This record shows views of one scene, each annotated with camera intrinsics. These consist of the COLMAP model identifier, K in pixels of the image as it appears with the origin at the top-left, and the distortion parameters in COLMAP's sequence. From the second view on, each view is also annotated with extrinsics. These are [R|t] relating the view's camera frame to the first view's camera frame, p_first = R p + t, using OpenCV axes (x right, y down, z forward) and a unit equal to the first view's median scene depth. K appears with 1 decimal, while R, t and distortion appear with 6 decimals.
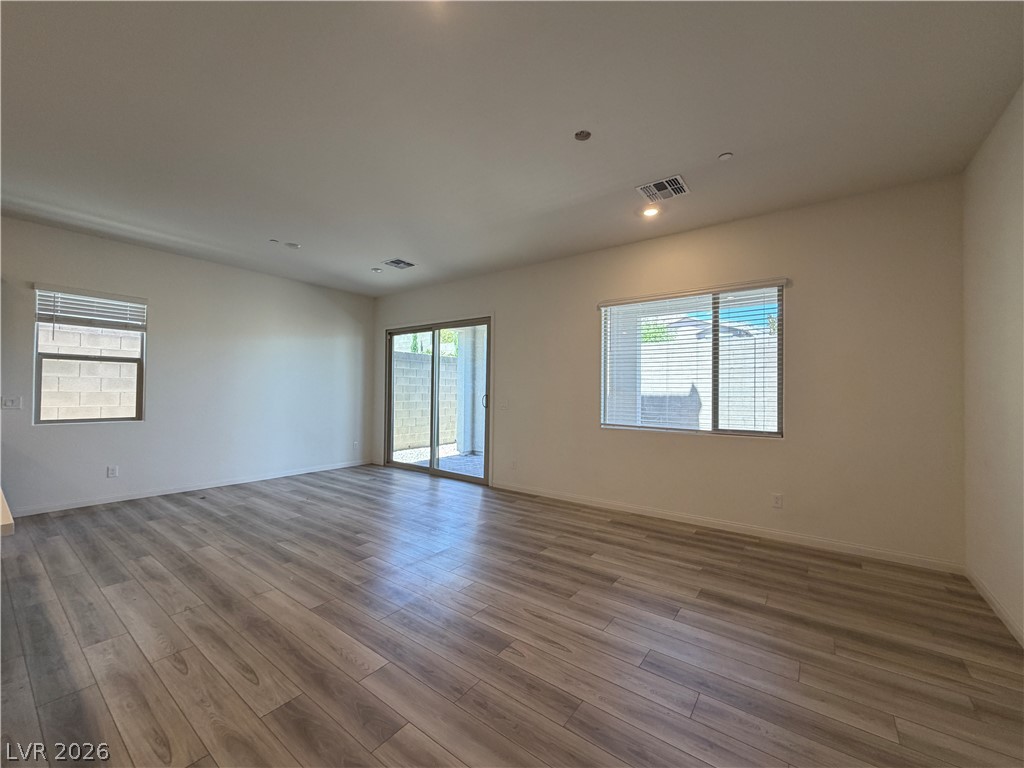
lens RADIAL K [[409.3, 0, 508.2], [0, 409.3, 384.9], [0, 0, 1]] dist [0.002382, -0.000334]
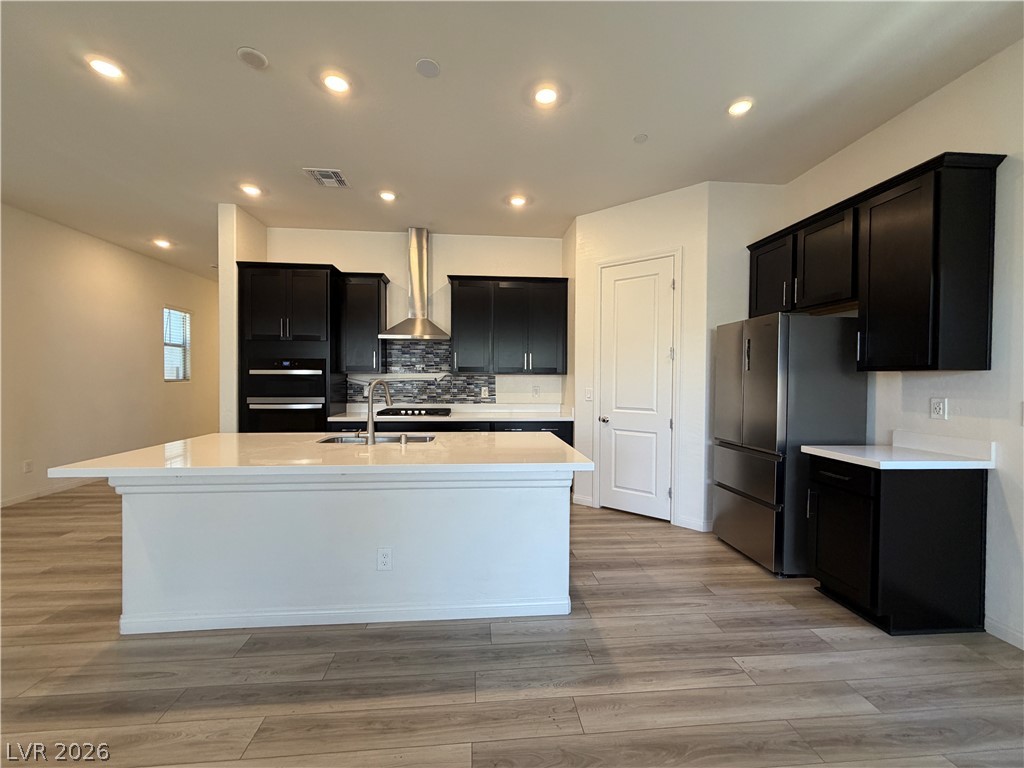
lens RADIAL K [[409.3, 0, 508.2], [0, 409.3, 384.9], [0, 0, 1]] dist [0.002382, -0.000334]
pose [[-0.745117, -0.004582, -0.666918, -0.442839], [-0.003846, 0.999989, -0.002574, 0.012890], [0.666923, 0.000647, -0.745127, 0.957890]]
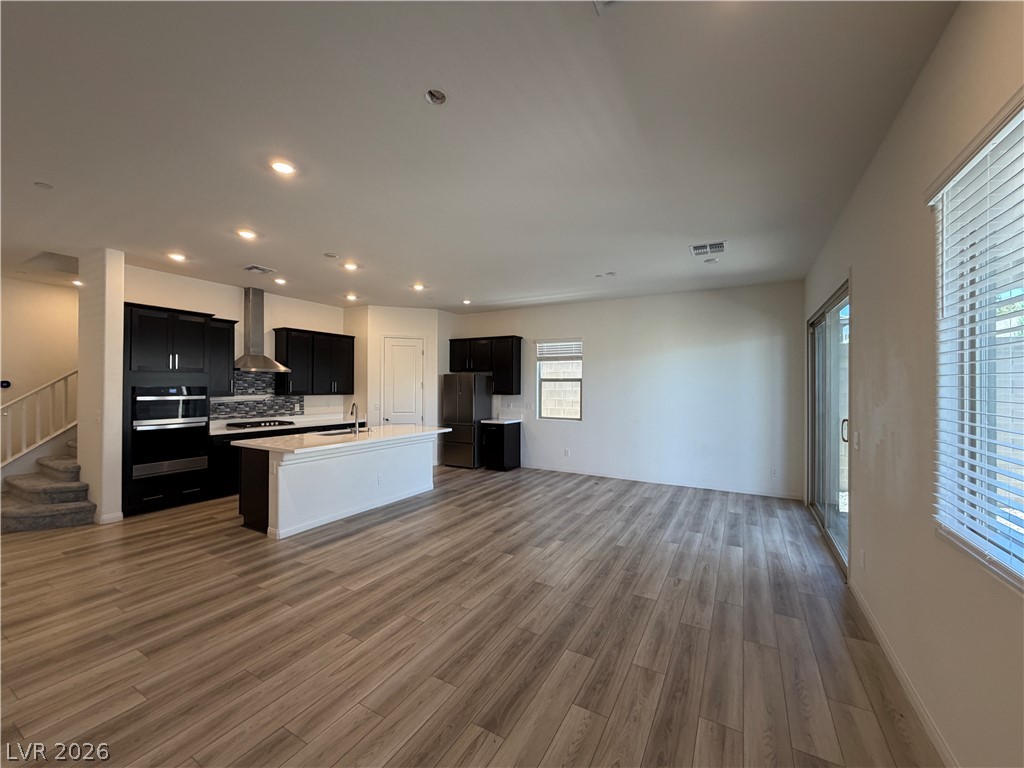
lens RADIAL K [[409.3, 0, 508.2], [0, 409.3, 384.9], [0, 0, 1]] dist [0.002382, -0.000334]
pose [[0.123999, -0.016220, -0.992150, 0.640031], [0.011876, 0.999819, -0.014861, -0.028014], [0.992211, -0.009940, 0.124170, 0.683292]]
